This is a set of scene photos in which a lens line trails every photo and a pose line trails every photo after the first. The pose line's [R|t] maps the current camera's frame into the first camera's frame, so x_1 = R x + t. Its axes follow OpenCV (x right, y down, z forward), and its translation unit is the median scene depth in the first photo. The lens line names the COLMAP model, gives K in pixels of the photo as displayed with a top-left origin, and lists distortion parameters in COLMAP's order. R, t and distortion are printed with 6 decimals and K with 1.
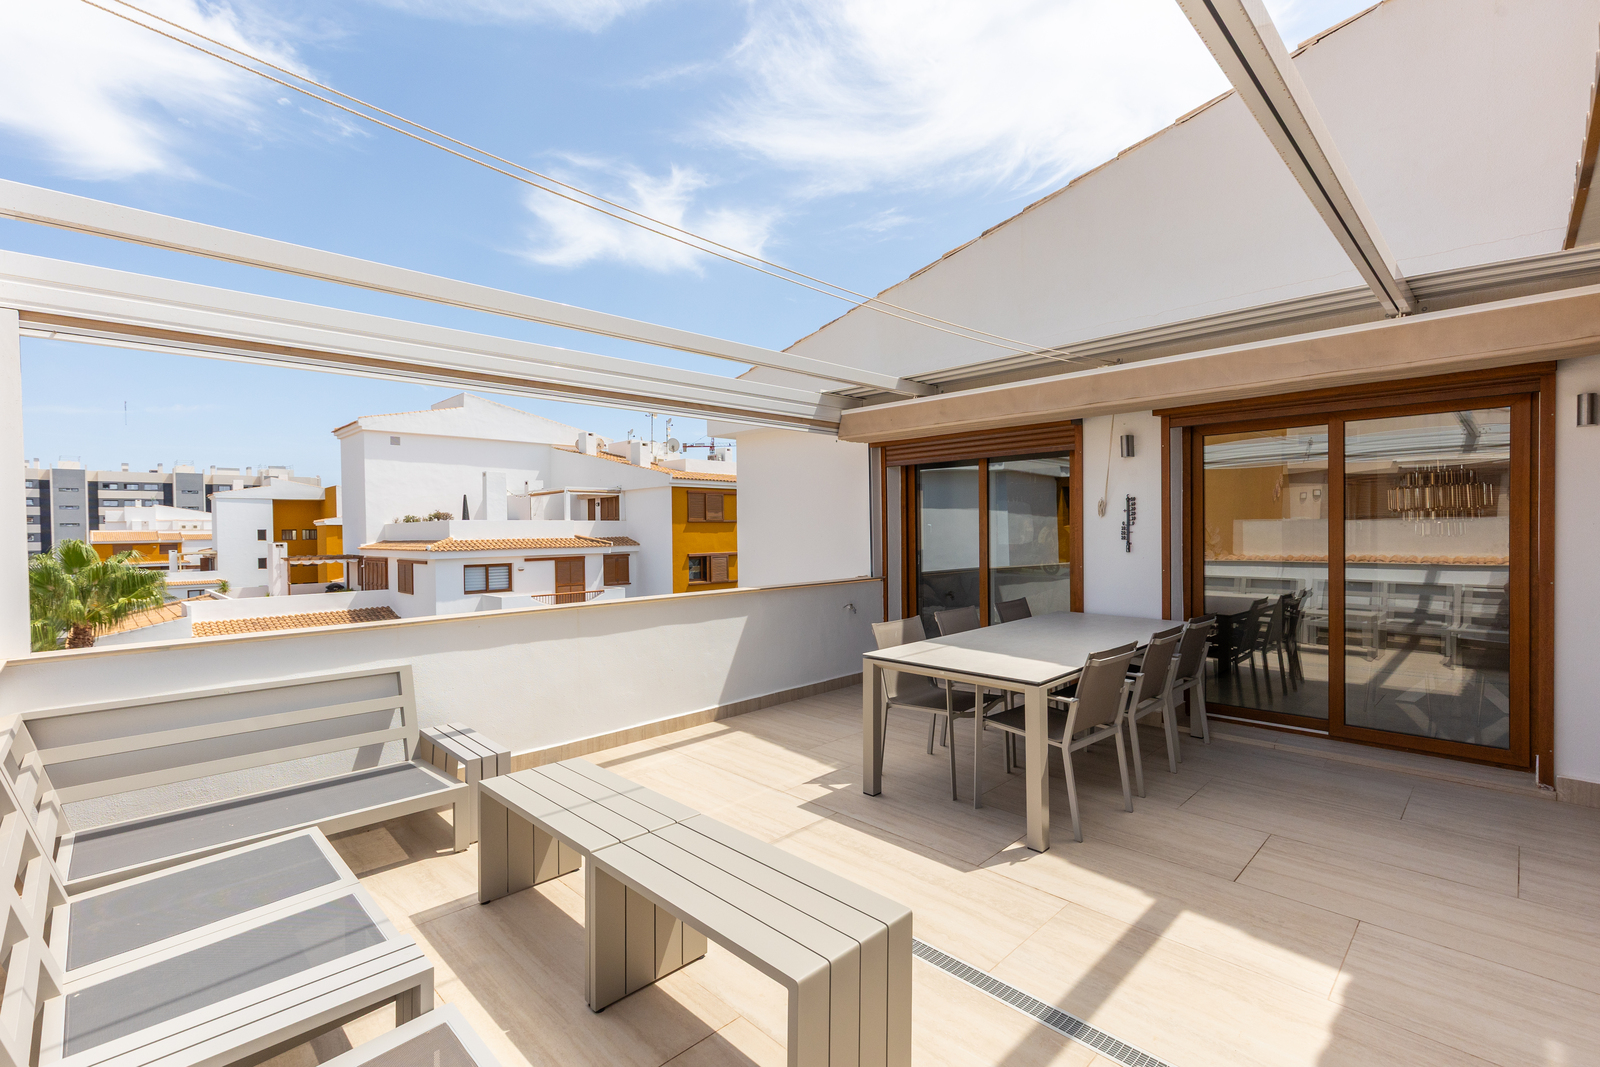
lens RADIAL K [[711.1, 0, 811.0], [0, 711.1, 538.3], [0, 0, 1]] dist [0.000954, 0.000029]
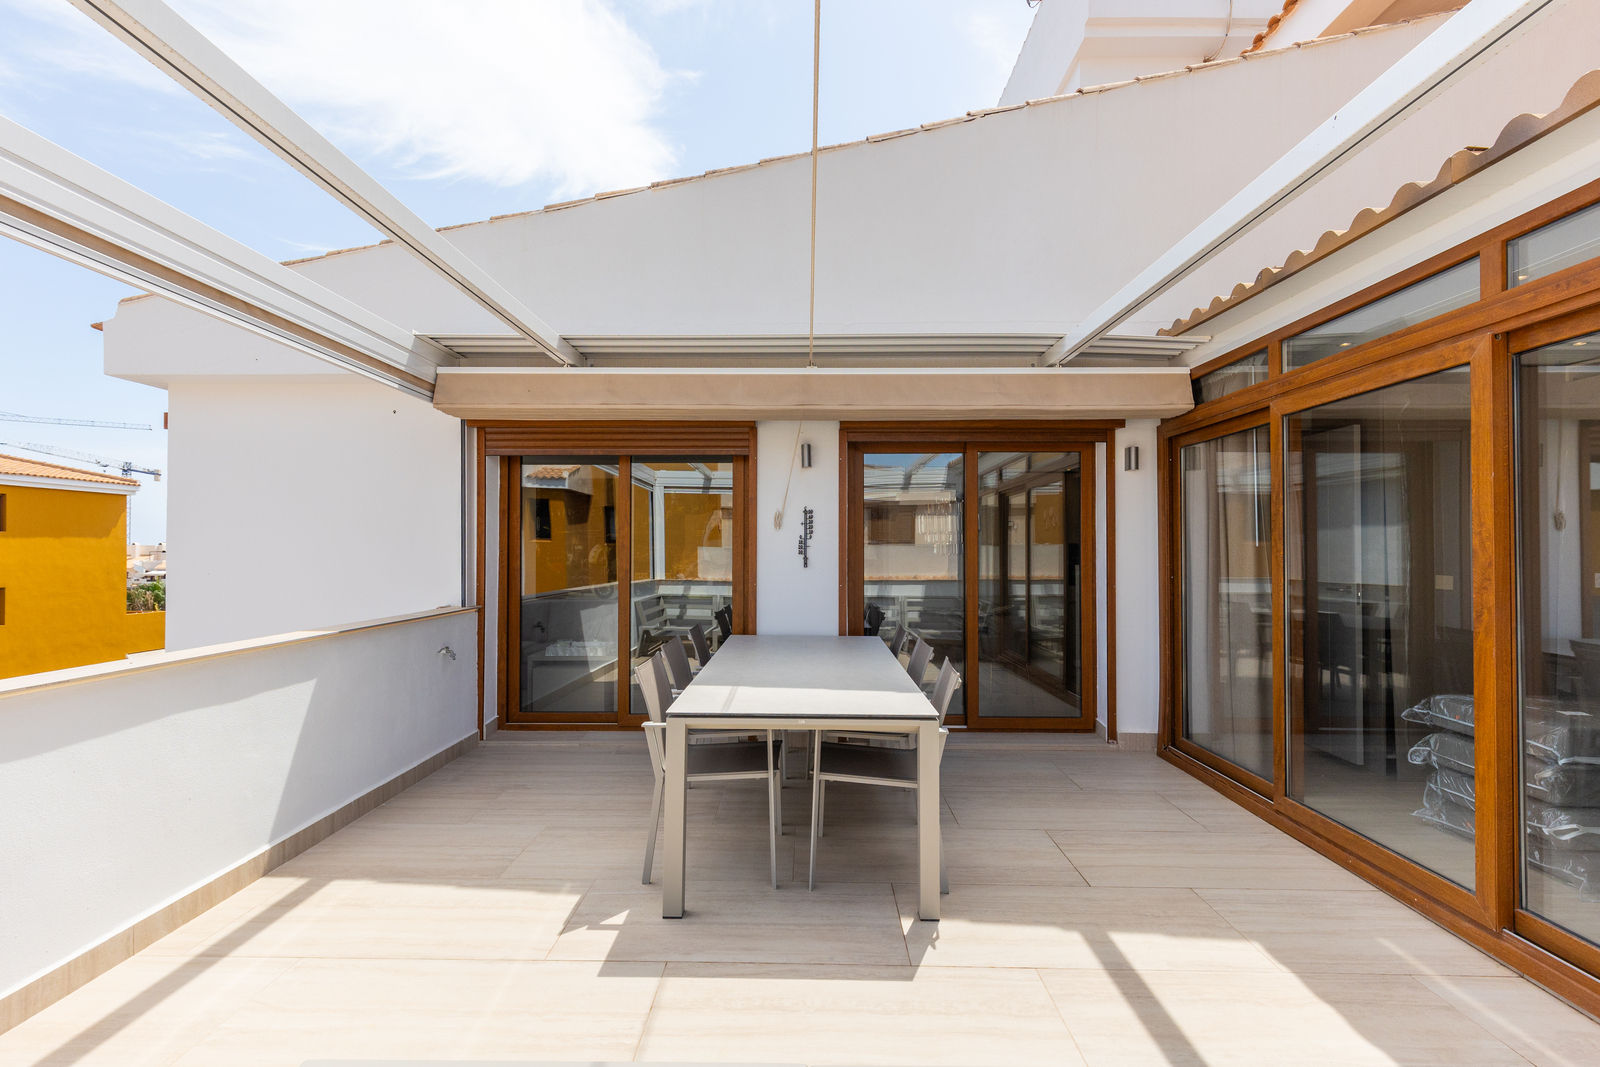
lens RADIAL K [[746.7, 0, 803.1], [0, 746.7, 544.4], [0, 0, 1]] dist [0.003852, -0.000009]
pose [[0.719523, 0.017451, 0.694249, -0.275197], [0.000670, 0.999666, -0.025823, 0.015970], [-0.694468, 0.019045, 0.719271, 0.319310]]
